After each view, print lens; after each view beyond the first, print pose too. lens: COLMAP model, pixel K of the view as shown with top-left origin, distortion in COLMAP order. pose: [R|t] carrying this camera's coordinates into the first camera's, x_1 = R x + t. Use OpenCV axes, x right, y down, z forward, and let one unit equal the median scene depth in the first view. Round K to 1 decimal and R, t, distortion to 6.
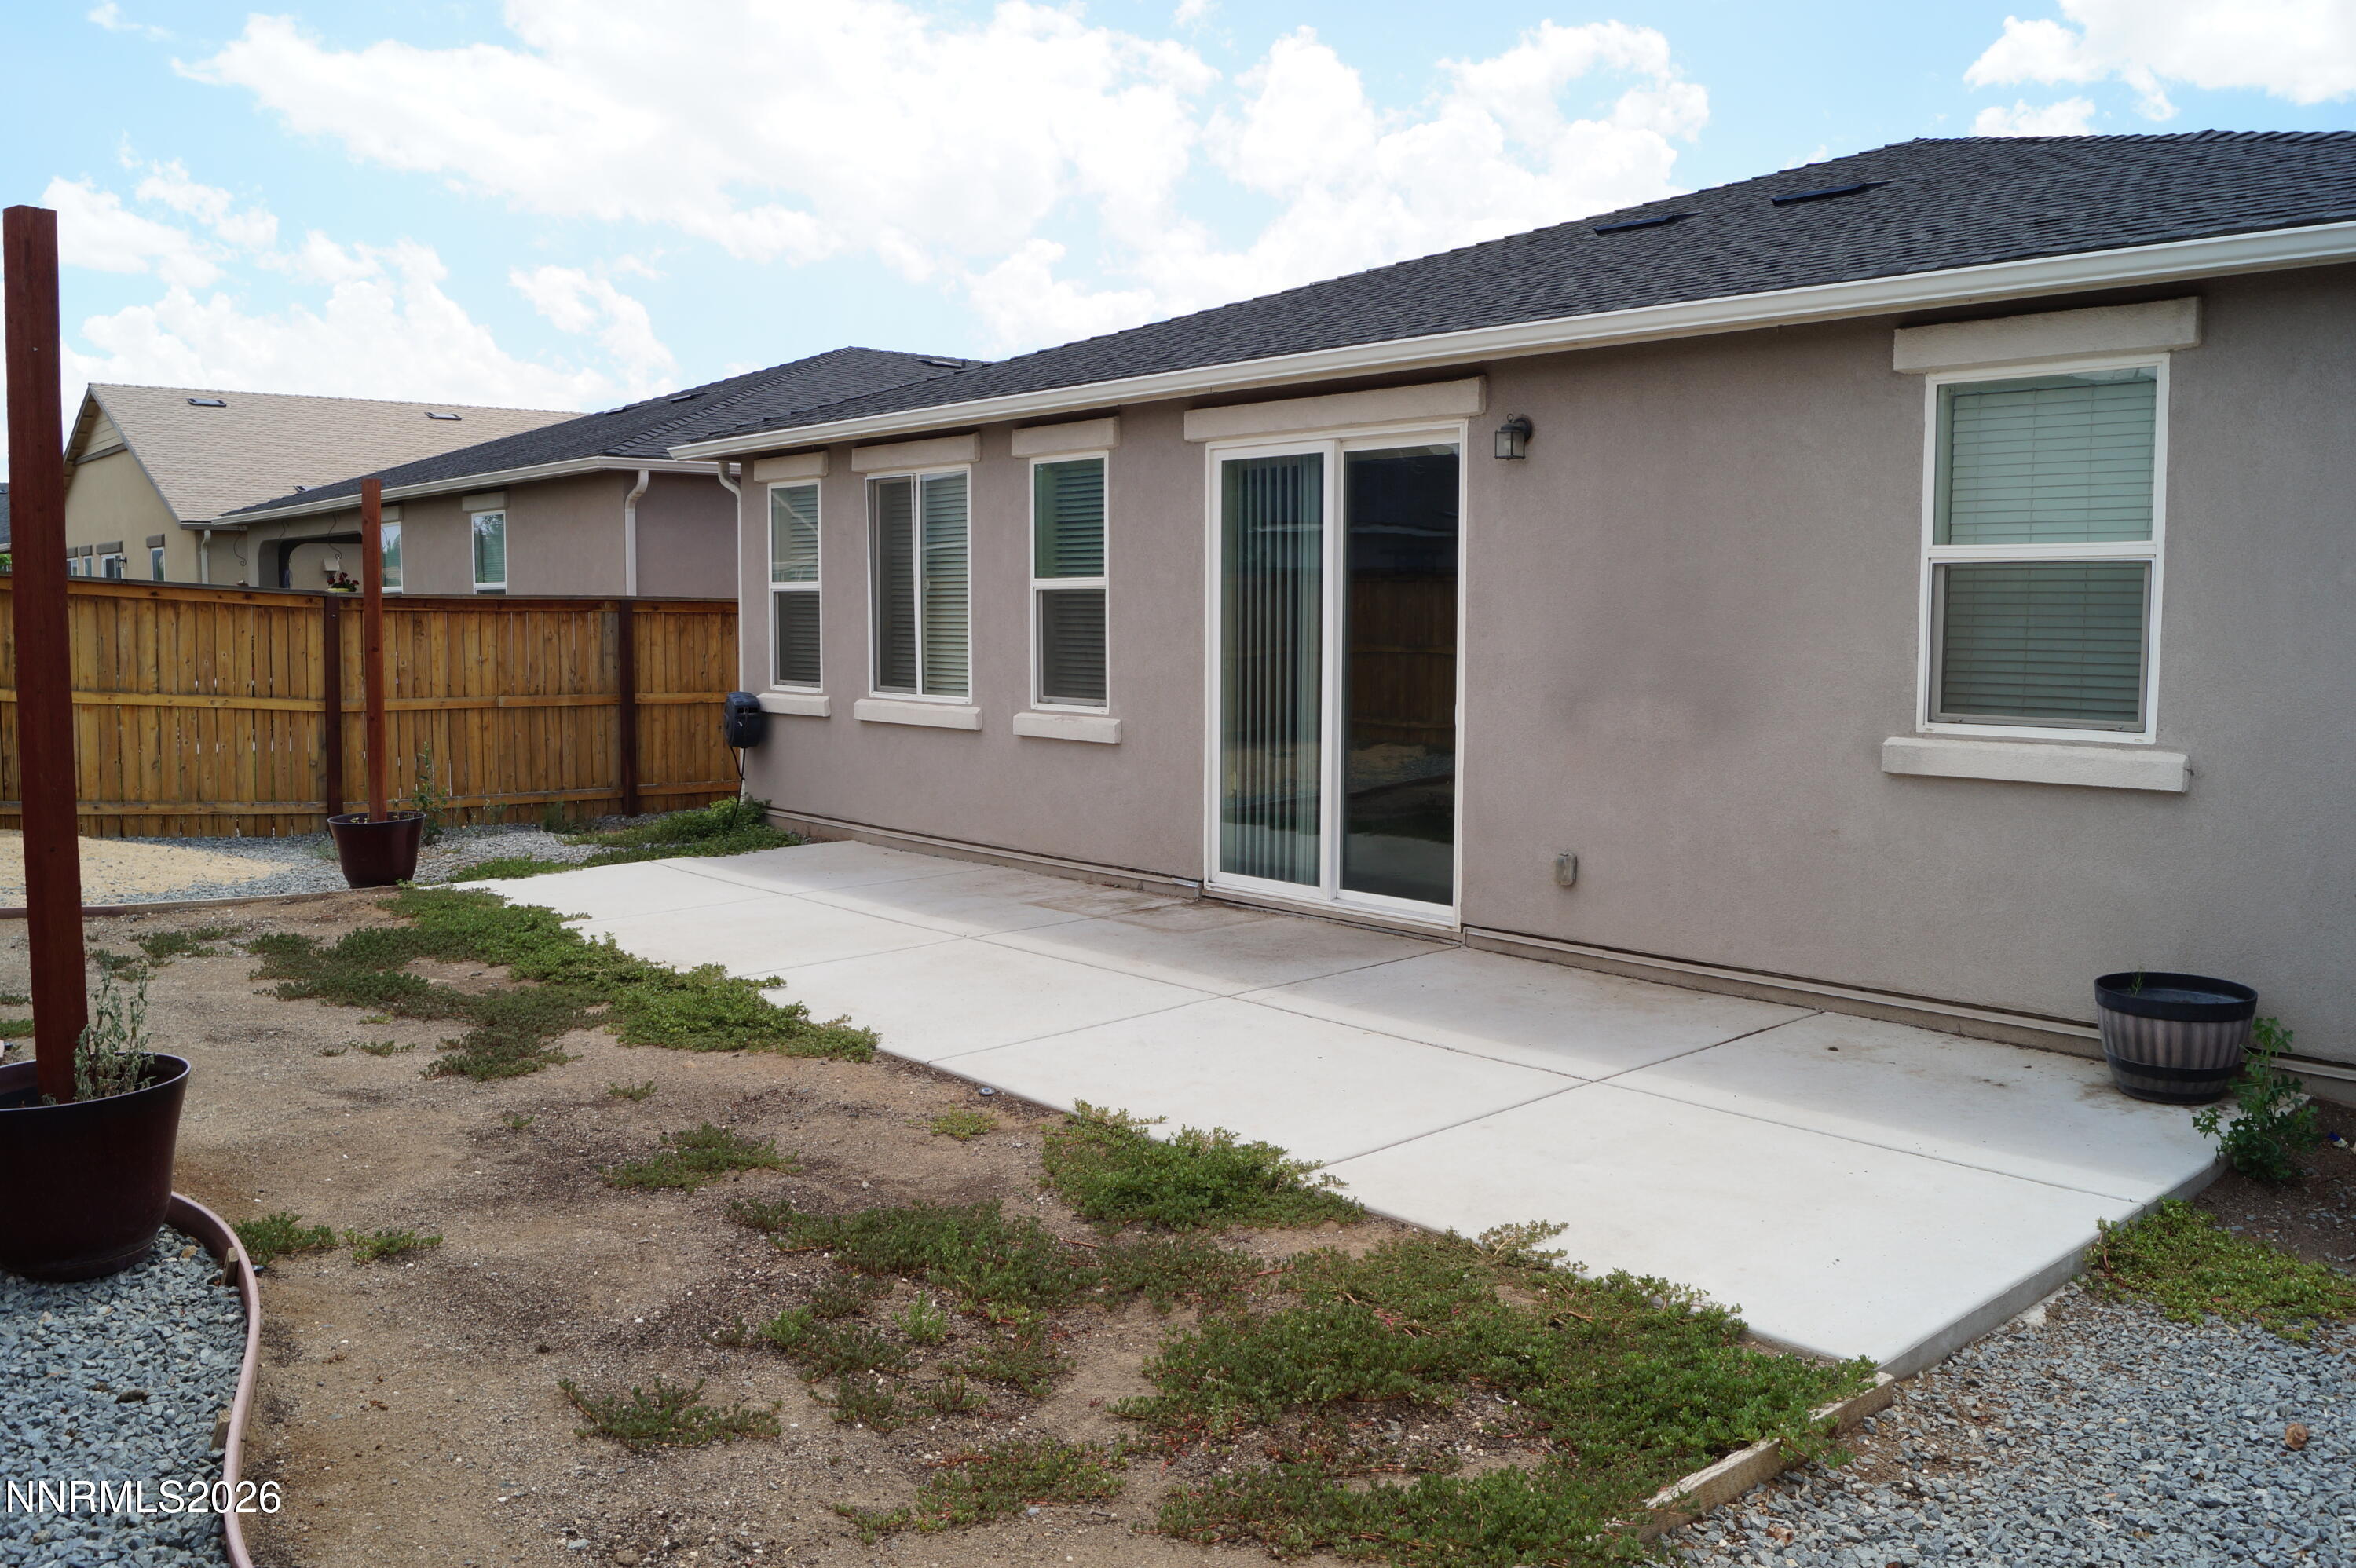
lens RADIAL K [[1882.9, 0, 1177.6], [0, 1882.9, 782.9], [0, 0, 1]] dist [-0.092801, 0.004935]
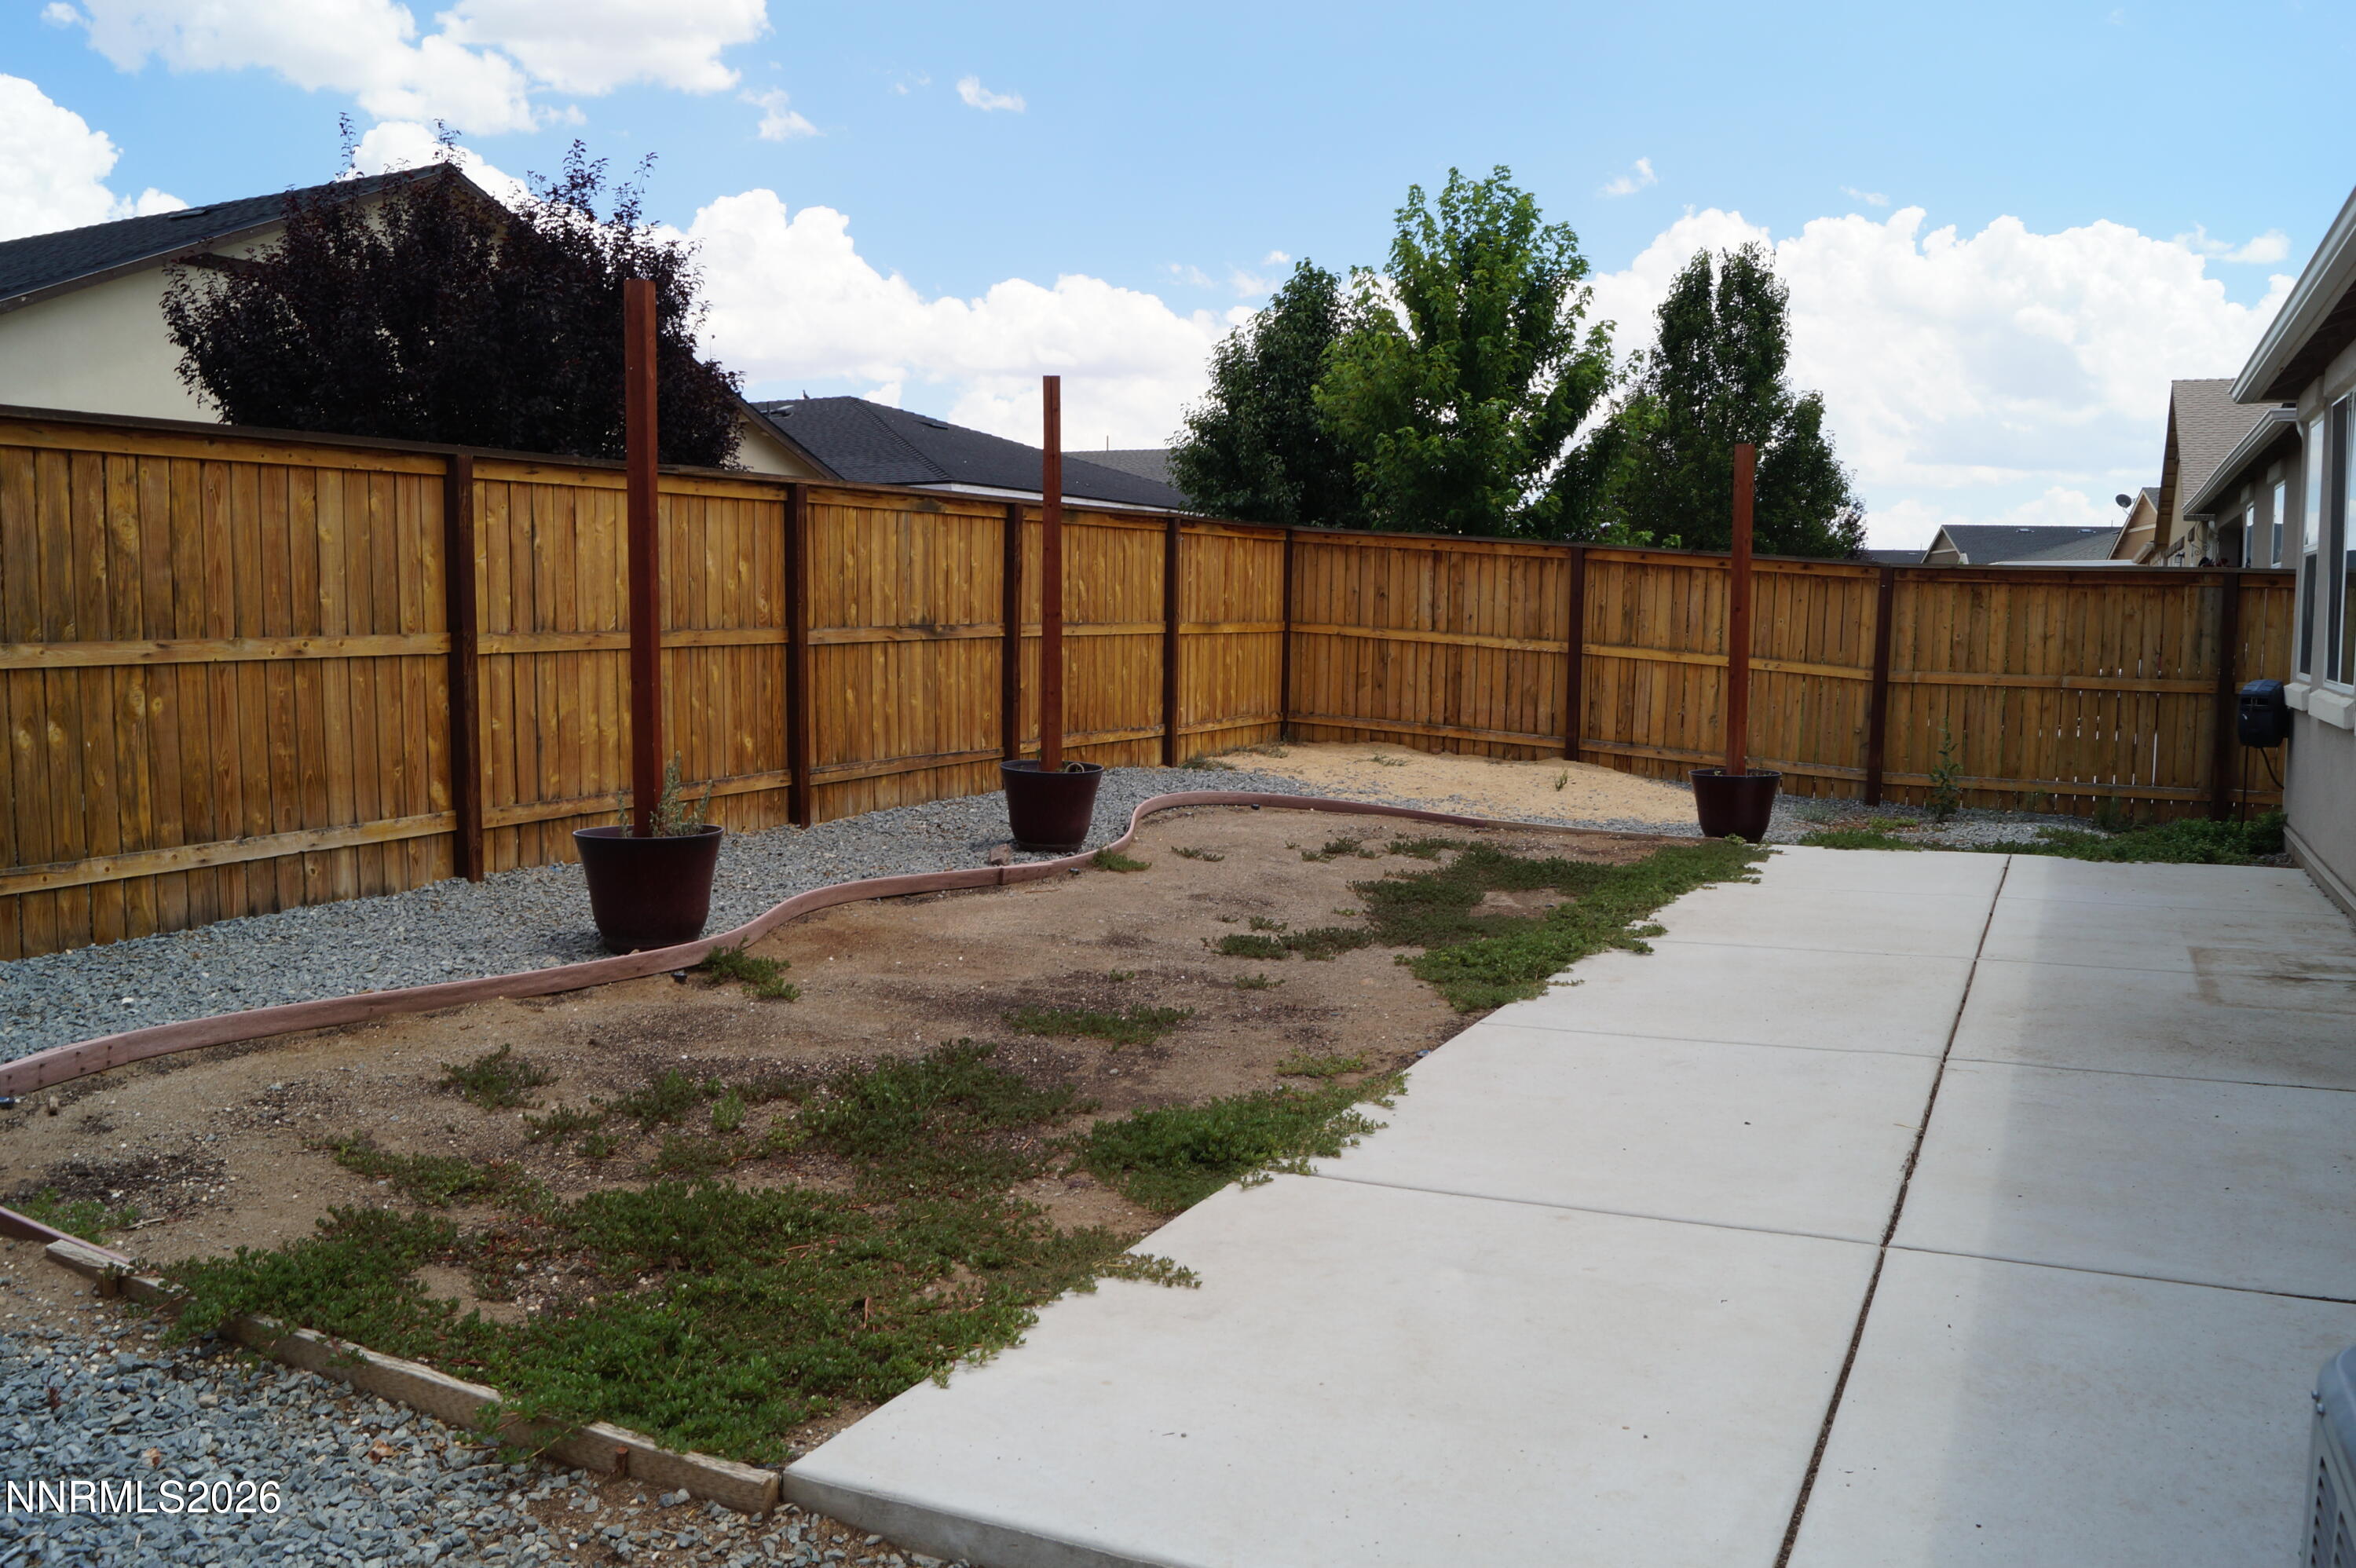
lens RADIAL K [[1882.9, 0, 1177.3], [0, 1882.9, 788.1], [0, 0, 1]] dist [-0.092801, 0.004935]
pose [[0.363442, 0.087096, -0.927536, 0.360460], [-0.091777, 0.994125, 0.057387, -0.003503], [0.927085, 0.064269, 0.369300, 0.279149]]
